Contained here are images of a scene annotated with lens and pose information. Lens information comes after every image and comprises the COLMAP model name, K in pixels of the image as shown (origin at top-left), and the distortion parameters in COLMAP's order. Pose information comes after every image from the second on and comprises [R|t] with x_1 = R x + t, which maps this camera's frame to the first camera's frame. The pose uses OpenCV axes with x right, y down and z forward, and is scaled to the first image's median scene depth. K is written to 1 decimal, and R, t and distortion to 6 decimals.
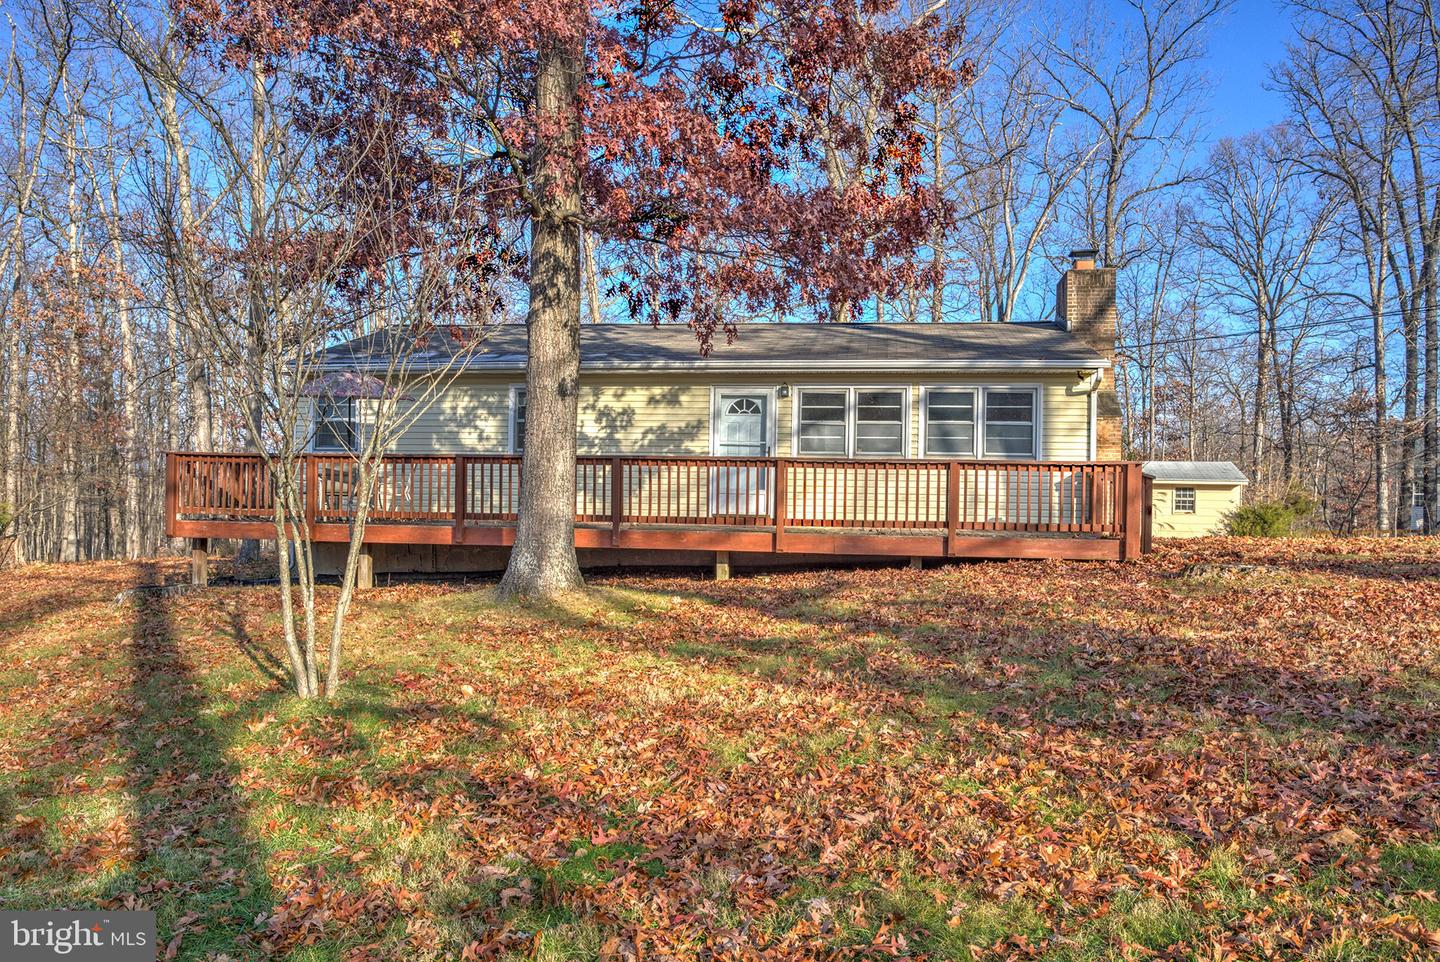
lens RADIAL K [[1056.7, 0, 714.4], [0, 1056.7, 482.6], [0, 0, 1]] dist [-0.003988, 0.006833]
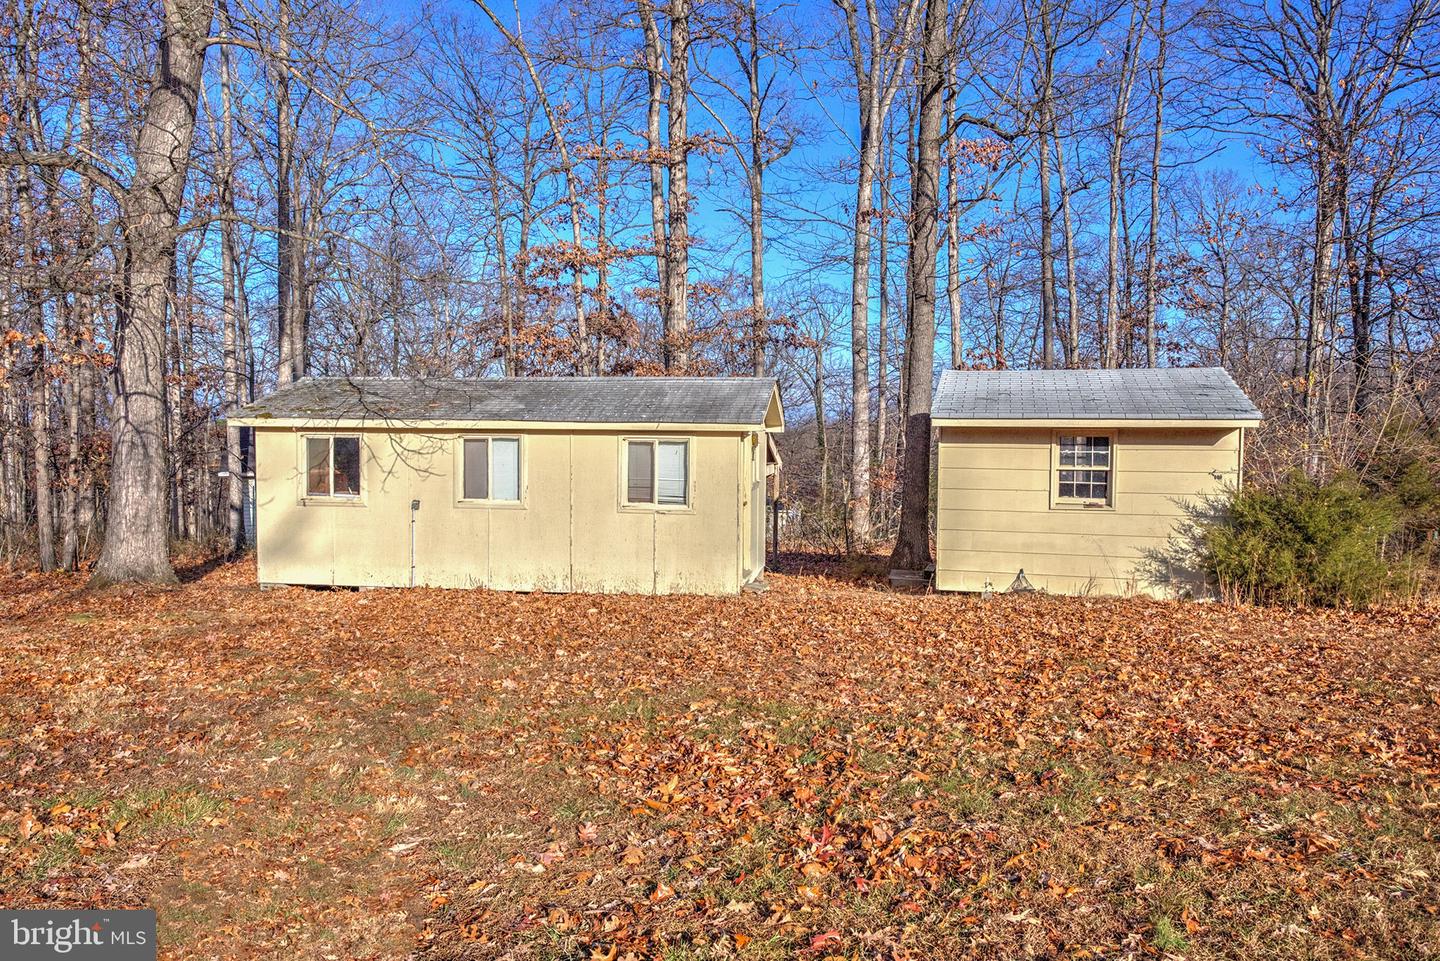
lens RADIAL K [[1017.0, 0, 685.7], [0, 1017.0, 473.2], [0, 0, 1]] dist [0.005712, -0.001659]
pose [[0.996295, -0.012227, -0.085130, 0.760323], [0.016739, 0.998481, 0.052491, -0.008684], [0.084359, -0.053721, 0.994986, 1.431003]]
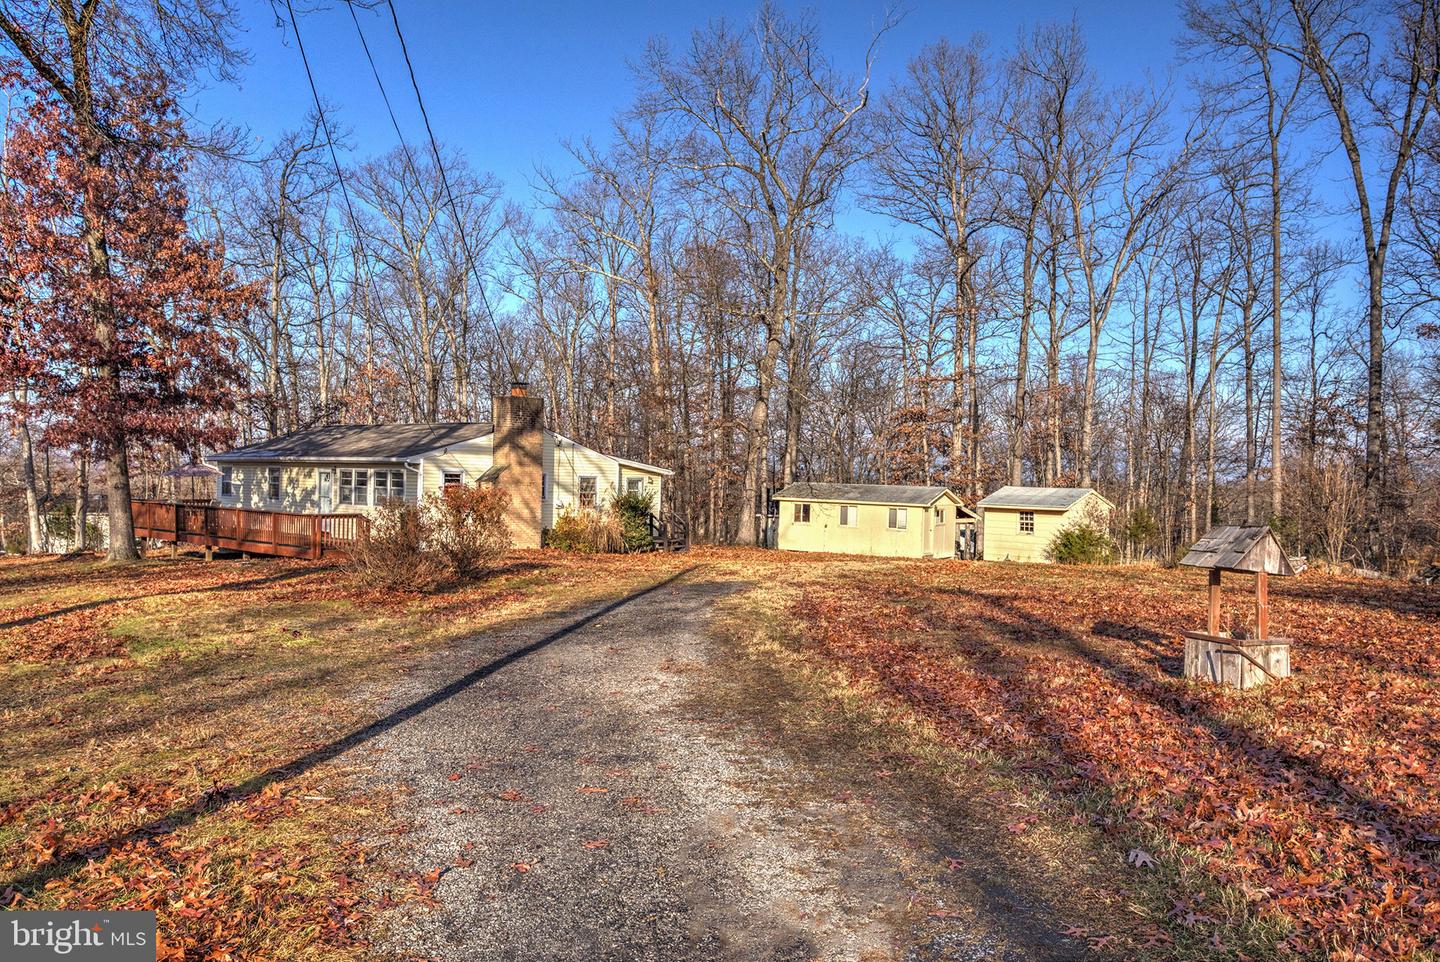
lens RADIAL K [[1056.7, 0, 717.8], [0, 1056.7, 482.8], [0, 0, 1]] dist [-0.003988, 0.006833]
pose [[0.853399, 0.004612, -0.521238, 1.705322], [-0.001050, 0.999974, 0.007129, -0.077415], [0.521257, -0.005536, 0.853382, -0.331893]]
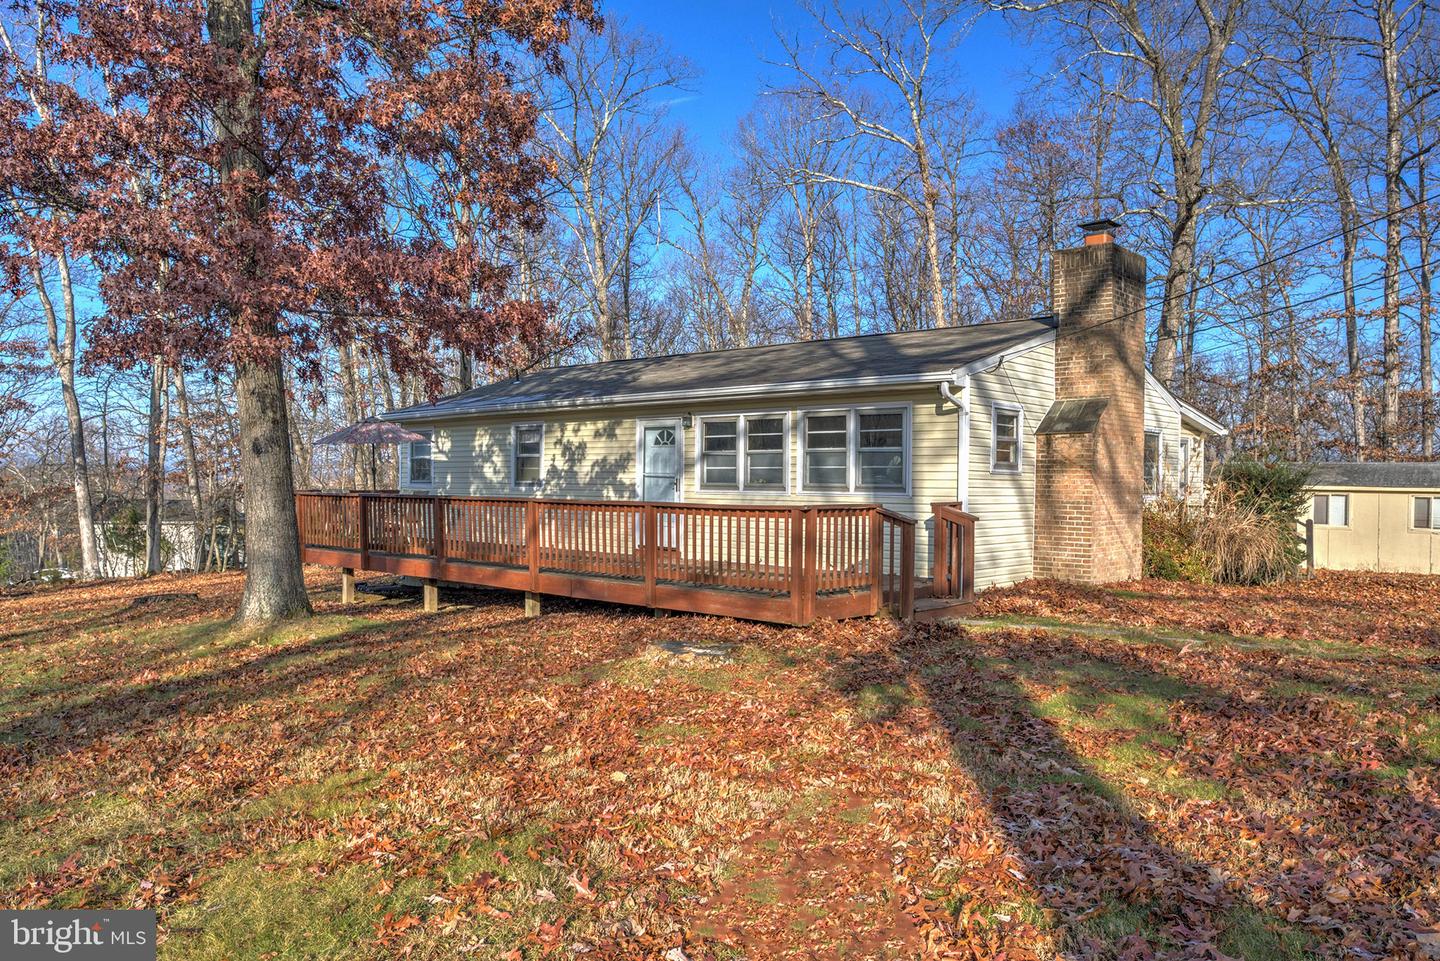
lens RADIAL K [[1017.0, 0, 706.6], [0, 1017.0, 491.7], [0, 0, 1]] dist [0.005712, -0.001659]
pose [[0.836691, -0.003966, -0.547662, 0.582953], [0.011266, 0.999887, 0.009971, -0.029855], [0.547560, -0.014512, 0.836641, 0.218742]]
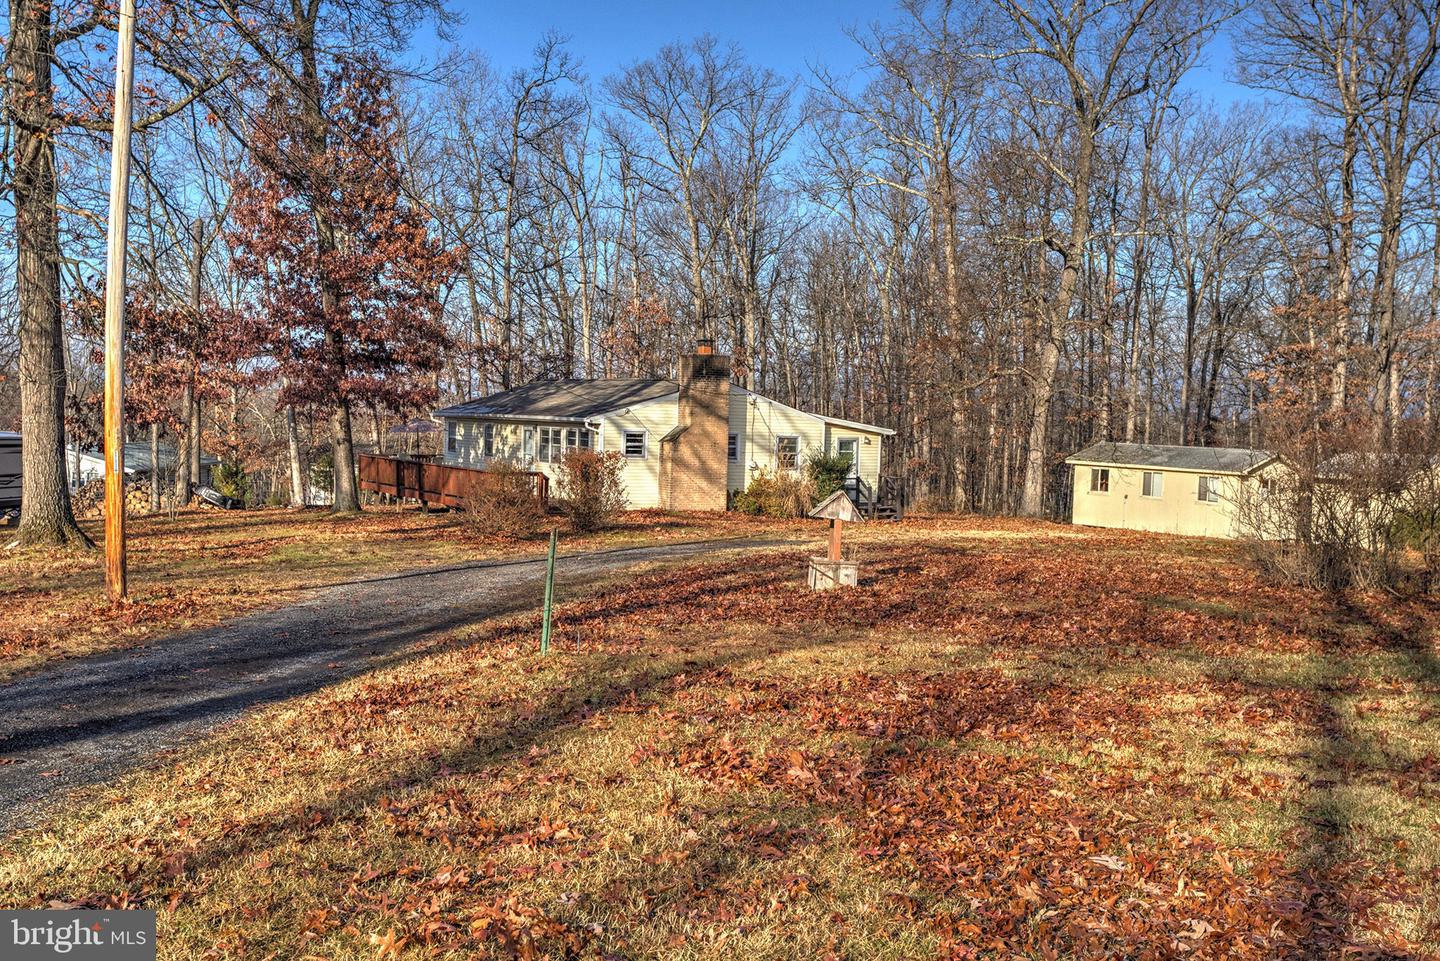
lens RADIAL K [[1507.5, 0, 720.1], [0, 1507.5, 474.8], [0, 0, 1]] dist [0.012058, 0.000000]
pose [[0.638491, 0.033332, -0.768907, 2.460543], [-0.007125, 0.999275, 0.037402, -0.106636], [0.769596, -0.018403, 0.638266, -0.558909]]
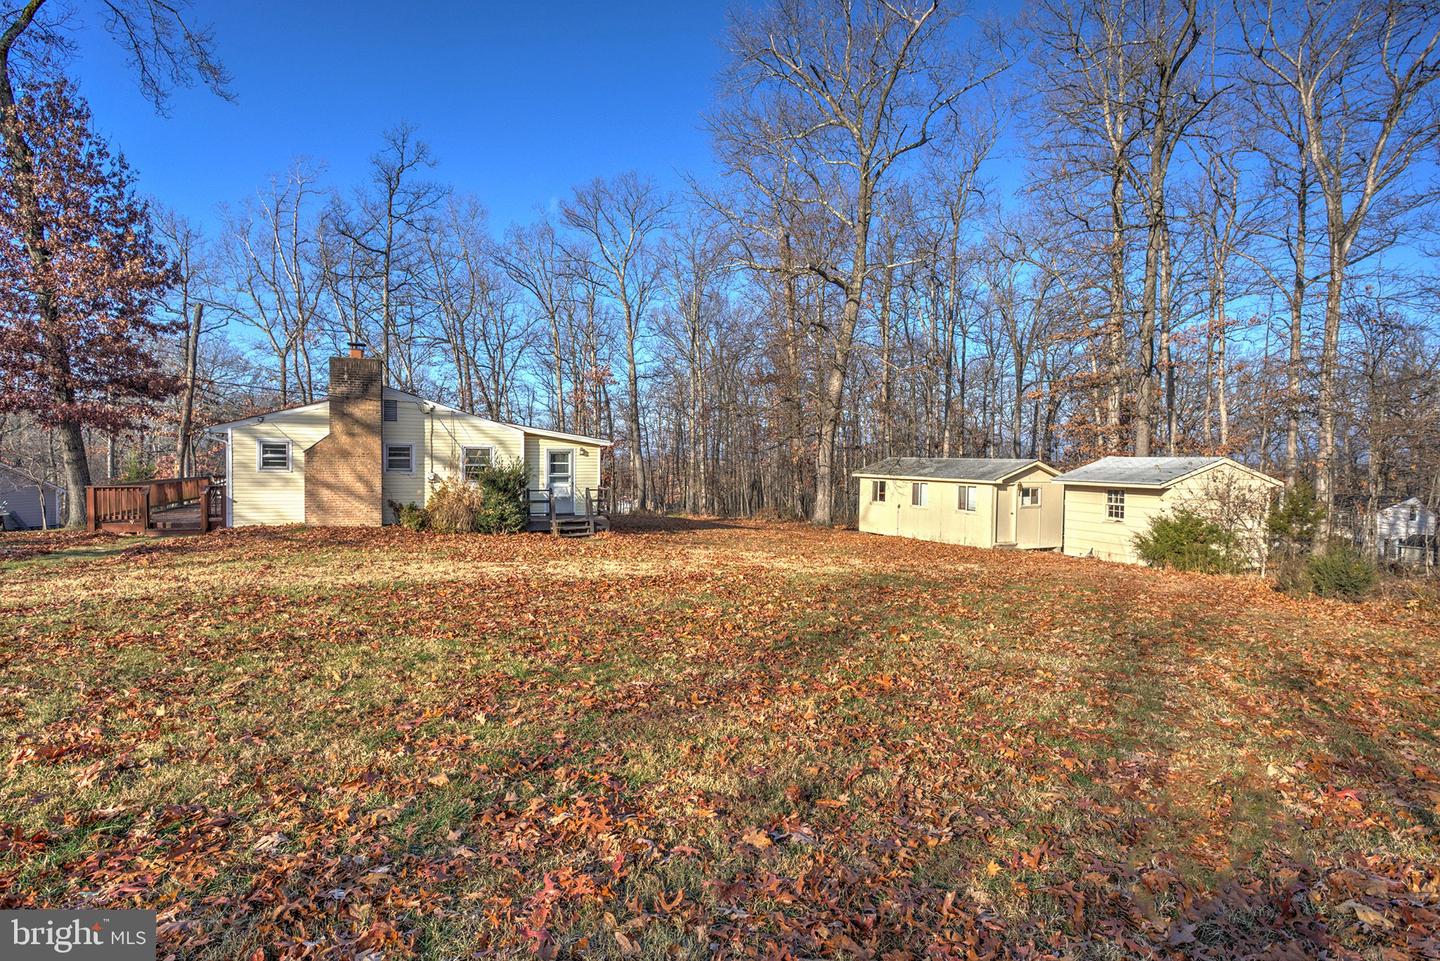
lens RADIAL K [[759.0, 0, 715.3], [0, 759.0, 479.7], [0, 0, 1]] dist [-0.001874, 0.000767]
pose [[0.512970, 0.009499, -0.858354, 1.784384], [0.008965, 0.999825, 0.016422, -0.036068], [0.858360, -0.016119, 0.512795, 0.978087]]
